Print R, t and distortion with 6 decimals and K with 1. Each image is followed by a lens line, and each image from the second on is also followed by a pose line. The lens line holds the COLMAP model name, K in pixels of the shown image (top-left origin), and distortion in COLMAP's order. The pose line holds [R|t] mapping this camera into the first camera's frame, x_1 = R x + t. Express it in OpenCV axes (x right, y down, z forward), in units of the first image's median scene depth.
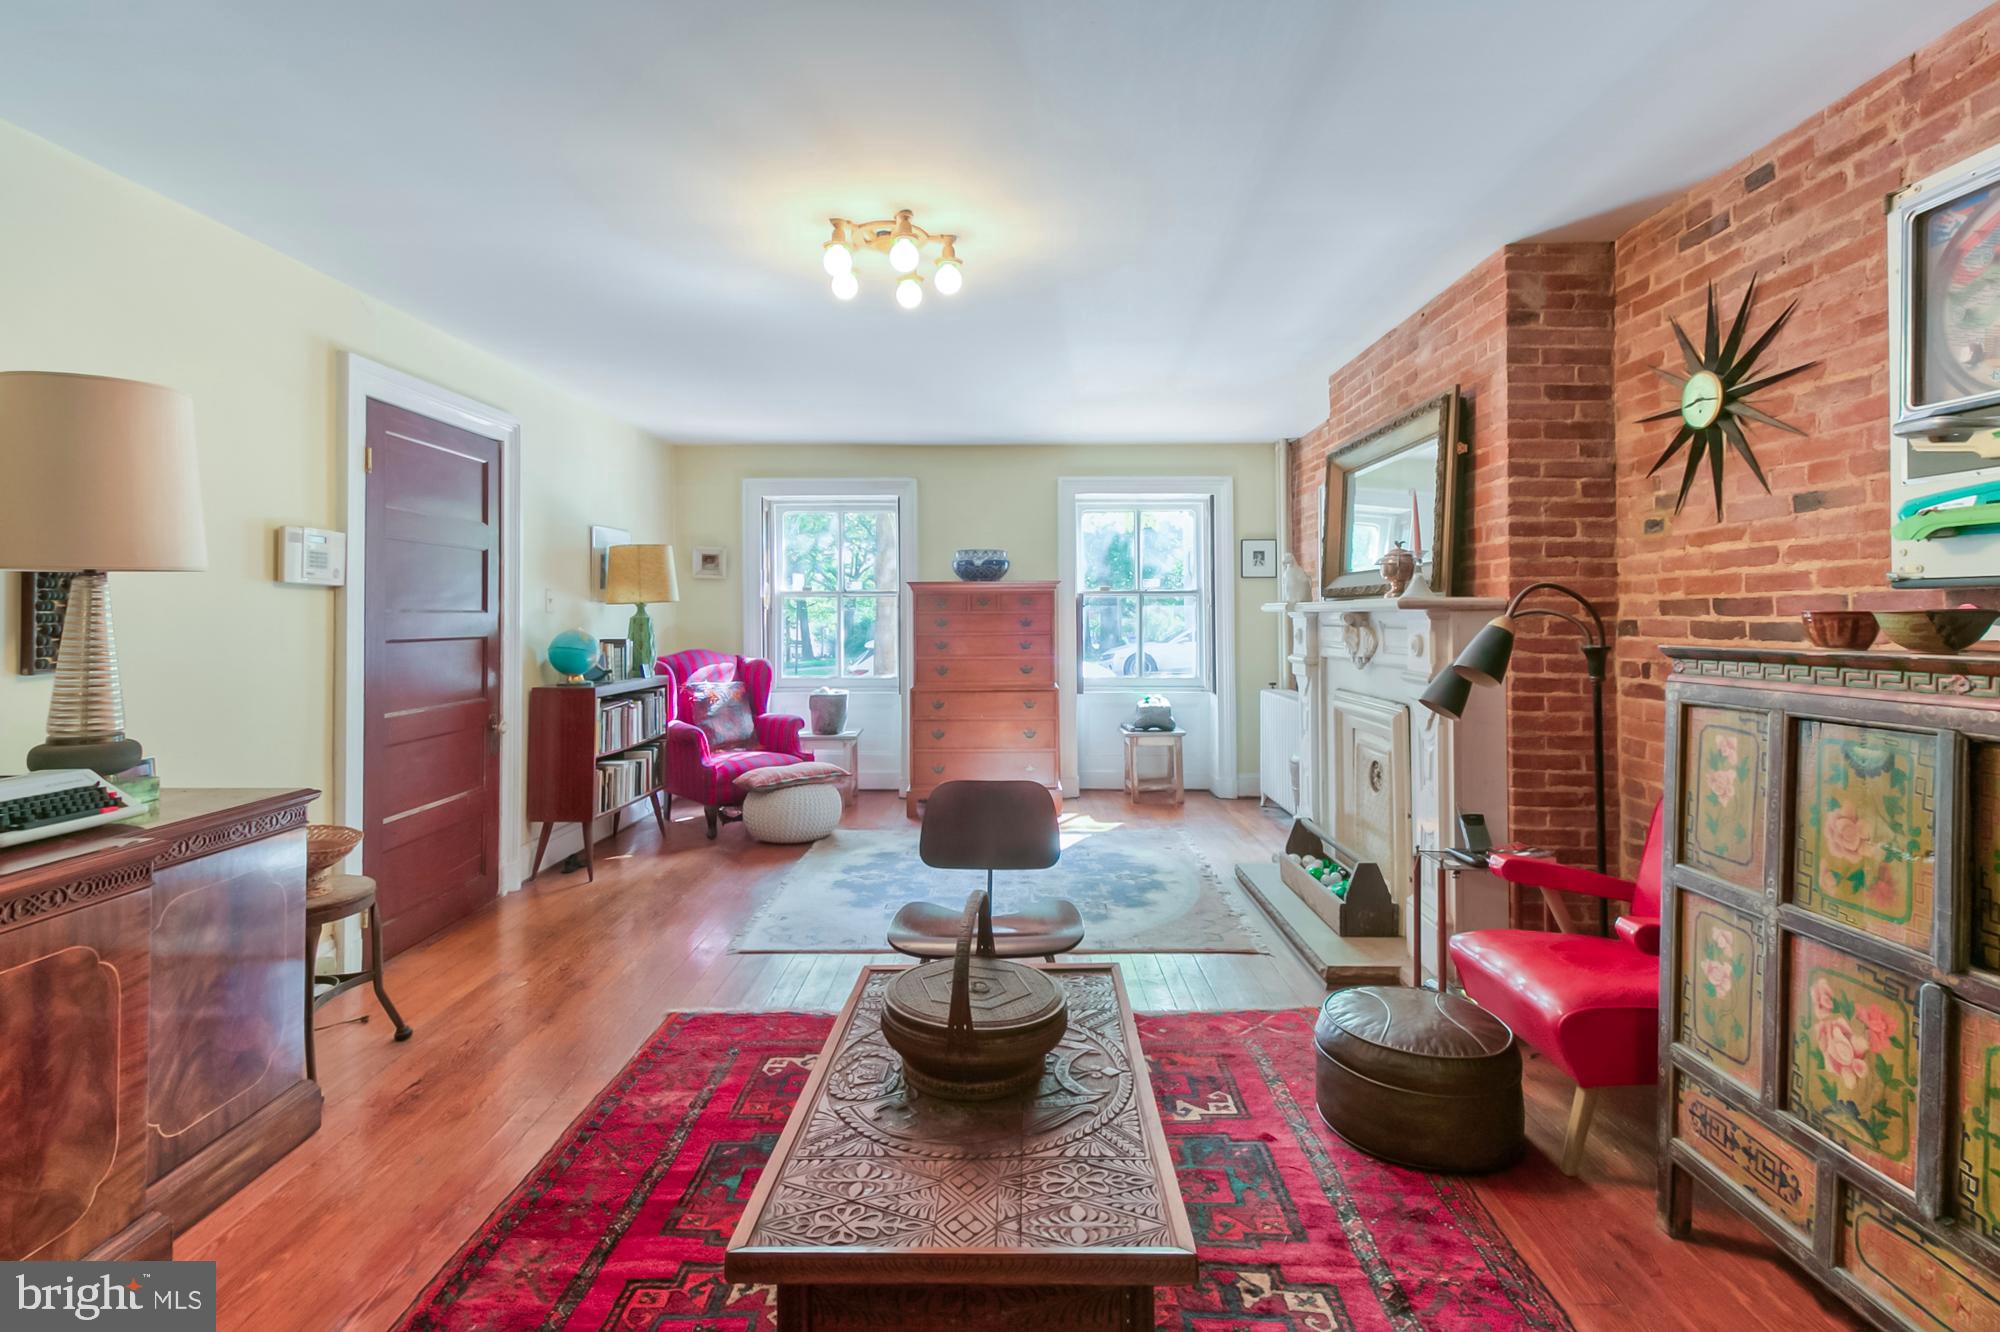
lens RADIAL K [[953.1, 0, 1017.6], [0, 953.1, 610.2], [0, 0, 1]] dist [0.017231, -0.009955]
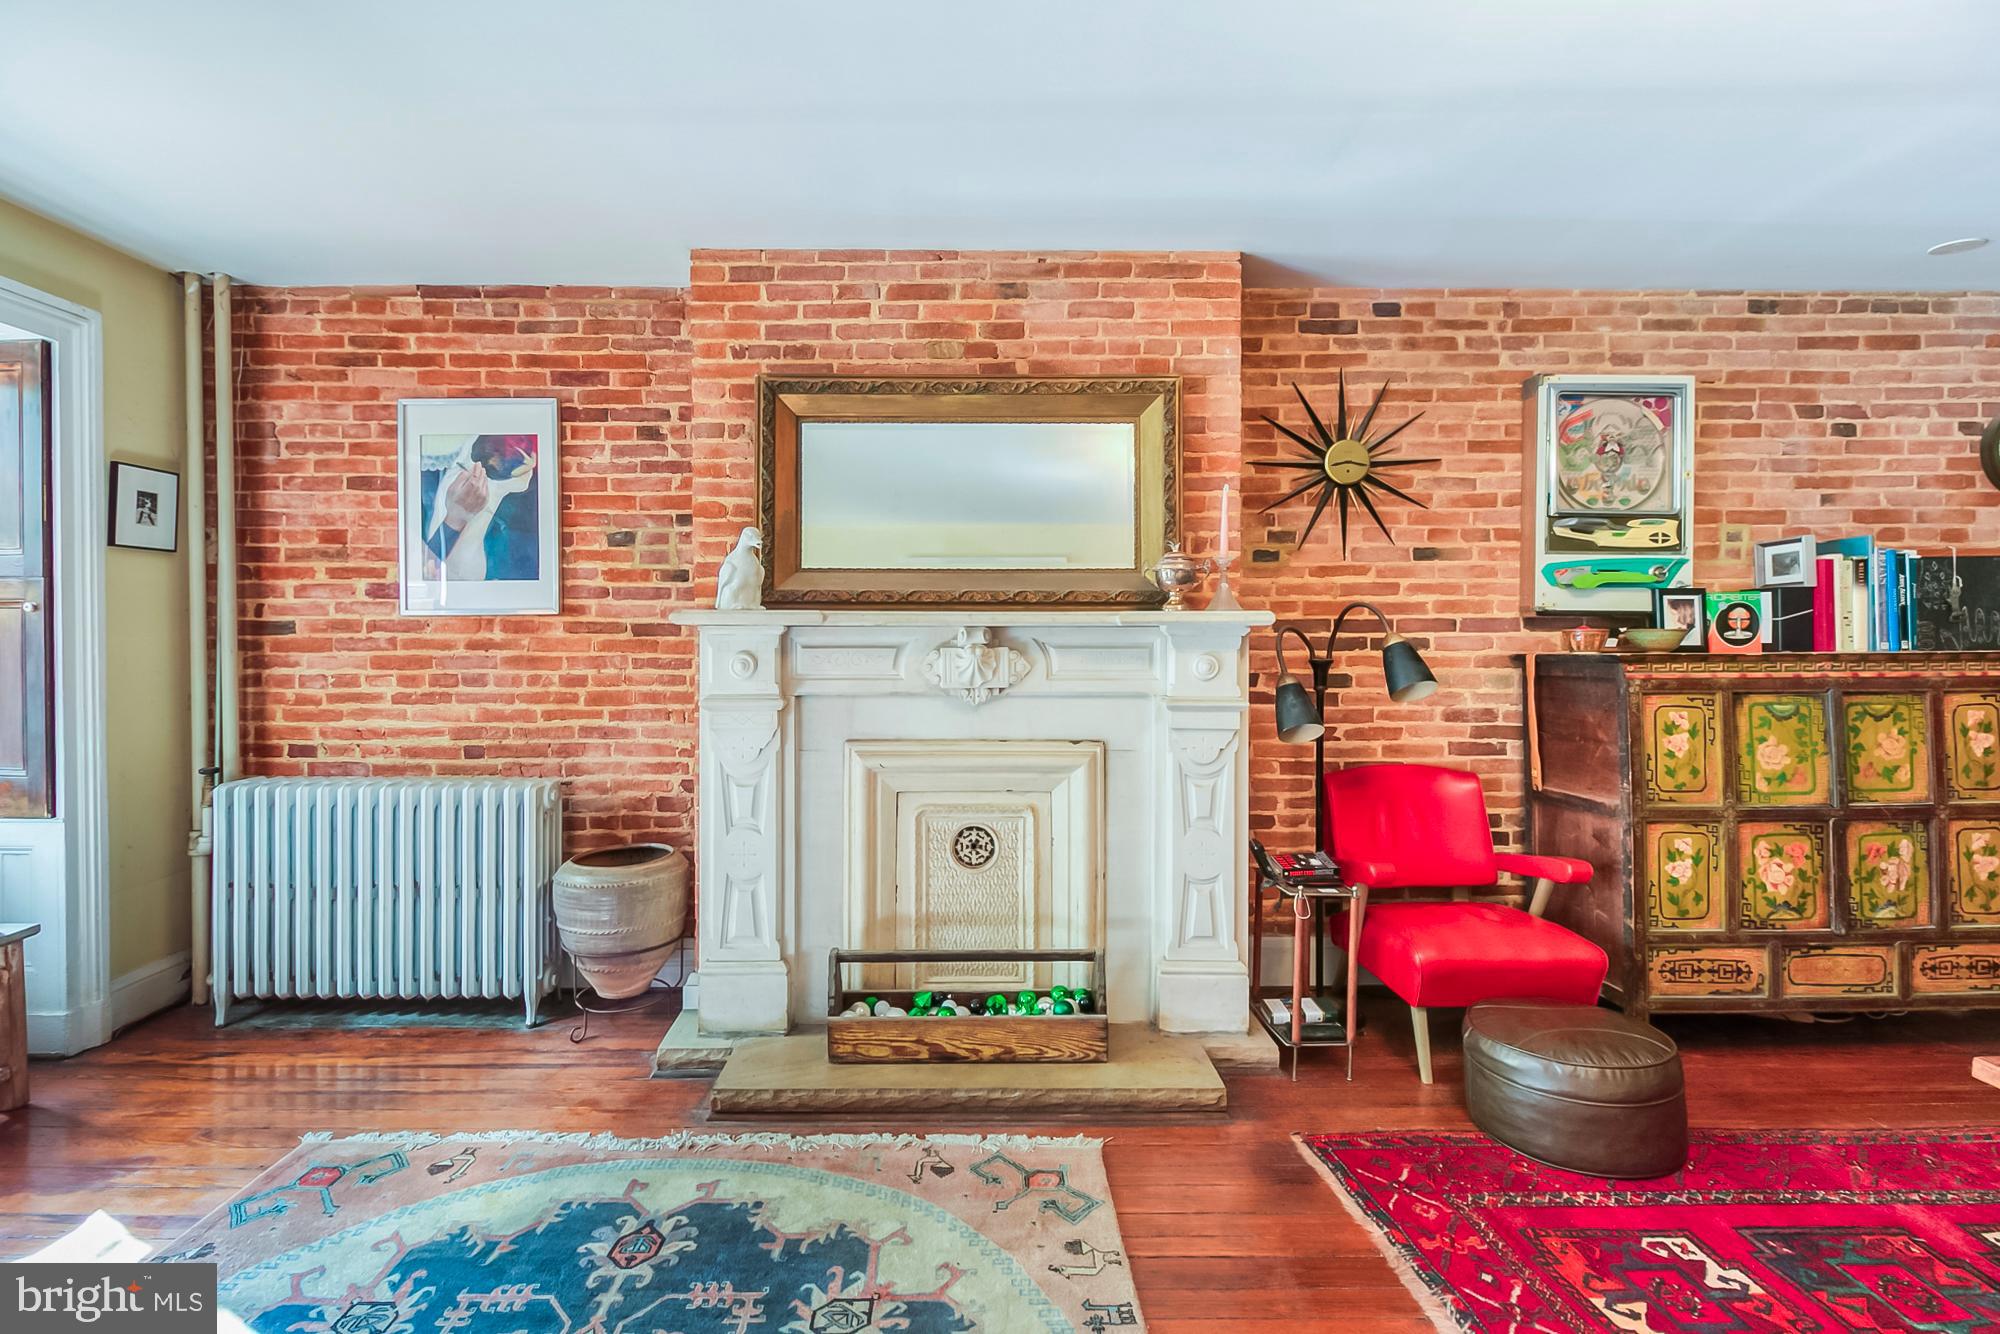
lens RADIAL K [[953.1, 0, 959.4], [0, 953.1, 642.4], [0, 0, 1]] dist [0.017231, -0.009955]
pose [[-0.006959, -0.008546, 0.999939, -0.633228], [-0.006407, 0.999943, 0.008502, 0.013327], [-0.999955, -0.006347, -0.007013, 1.760945]]
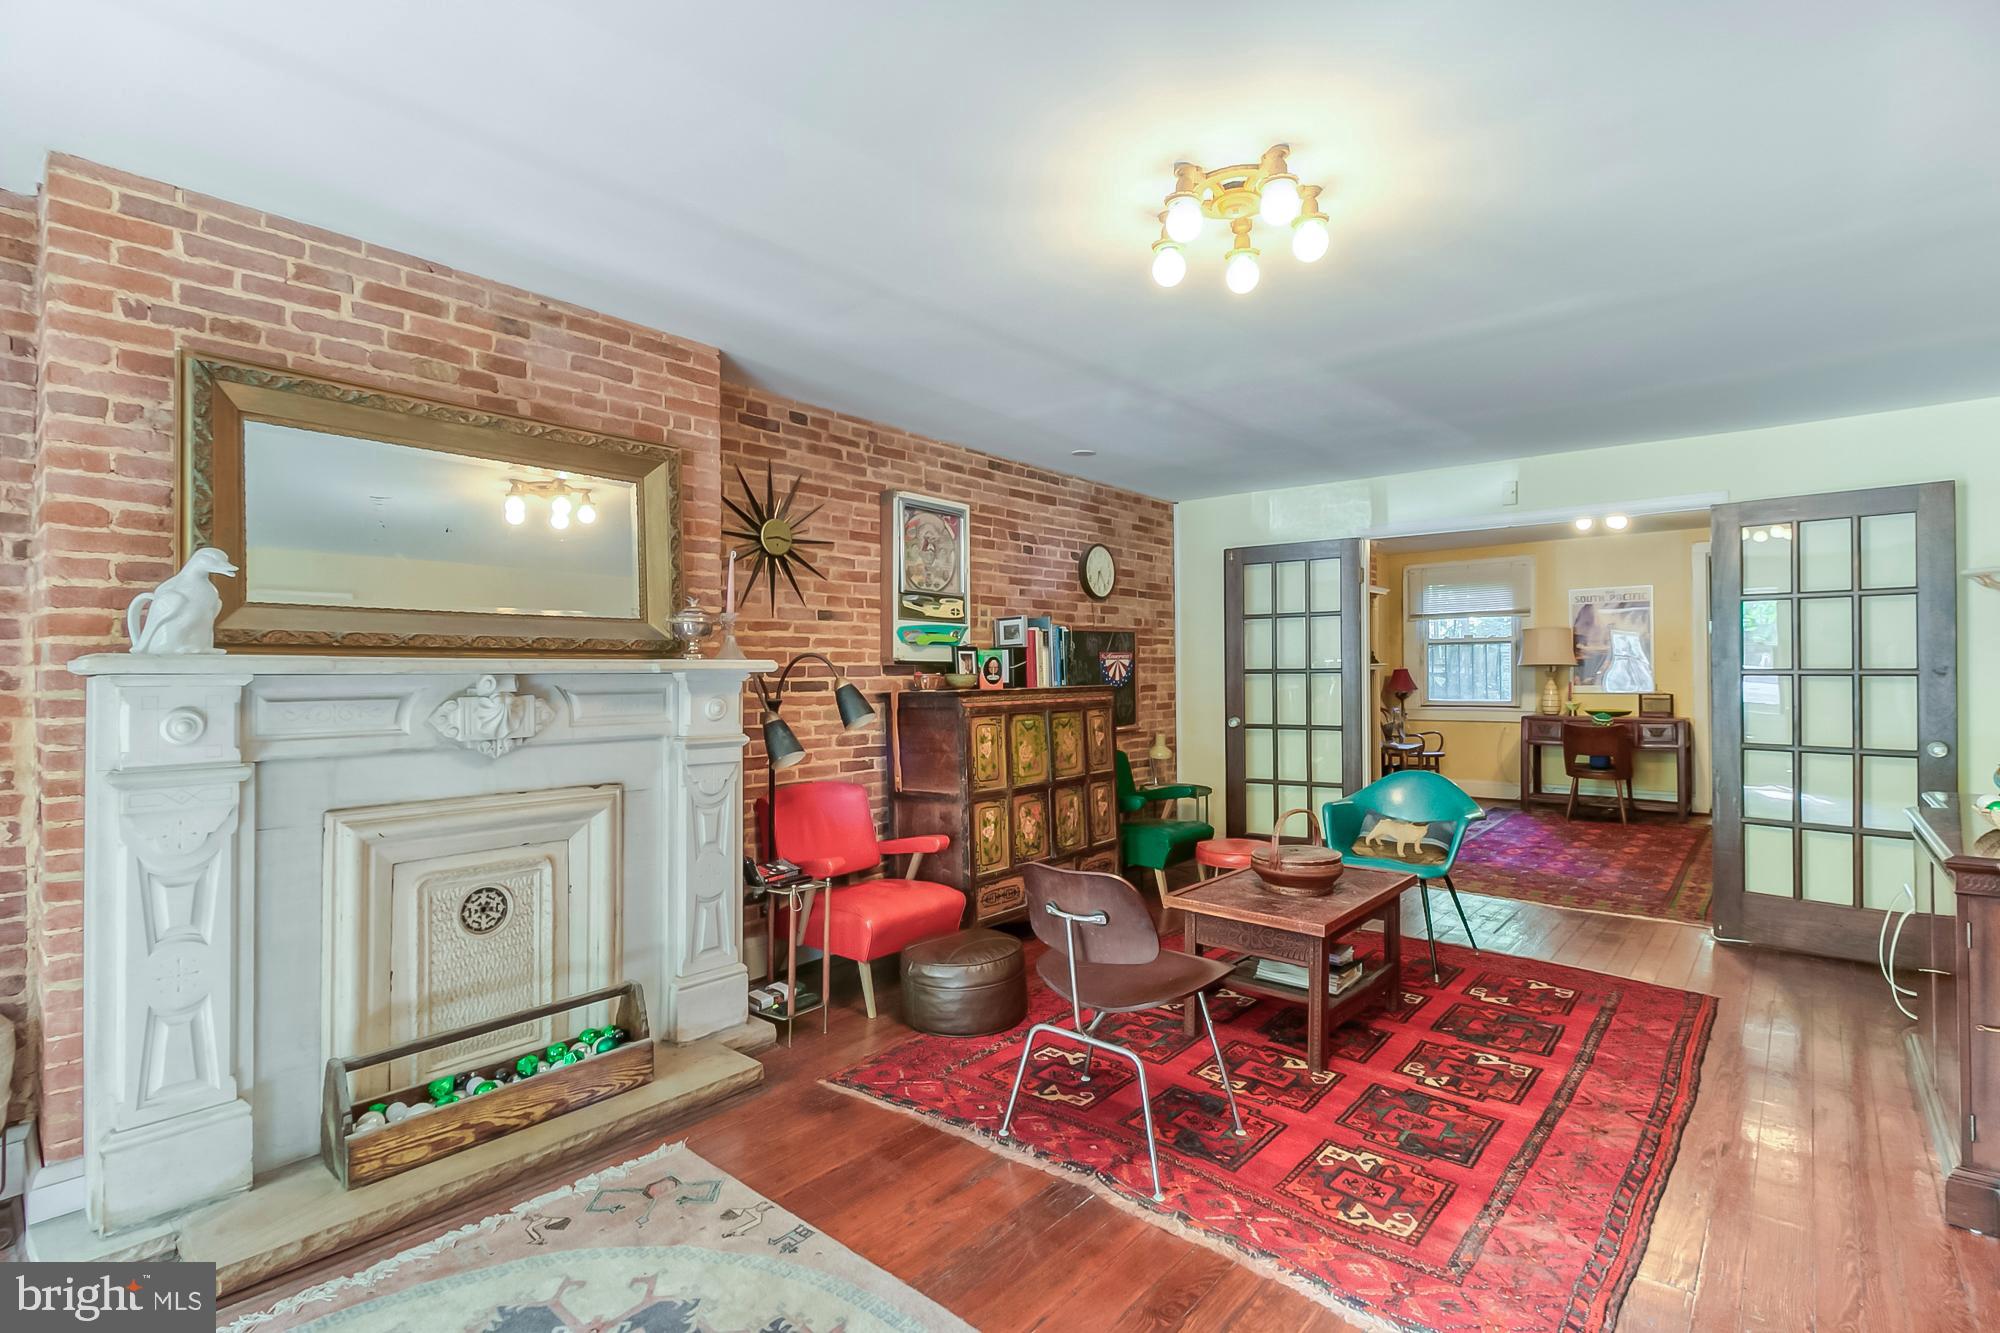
lens RADIAL K [[953.1, 0, 1019.2], [0, 953.1, 667.3], [0, 0, 1]] dist [0.017231, -0.009955]
pose [[-0.773388, 0.013812, 0.633783, -0.640638], [0.005928, 0.999876, -0.014557, 0.015788], [-0.633906, -0.007501, -0.773374, 2.241053]]
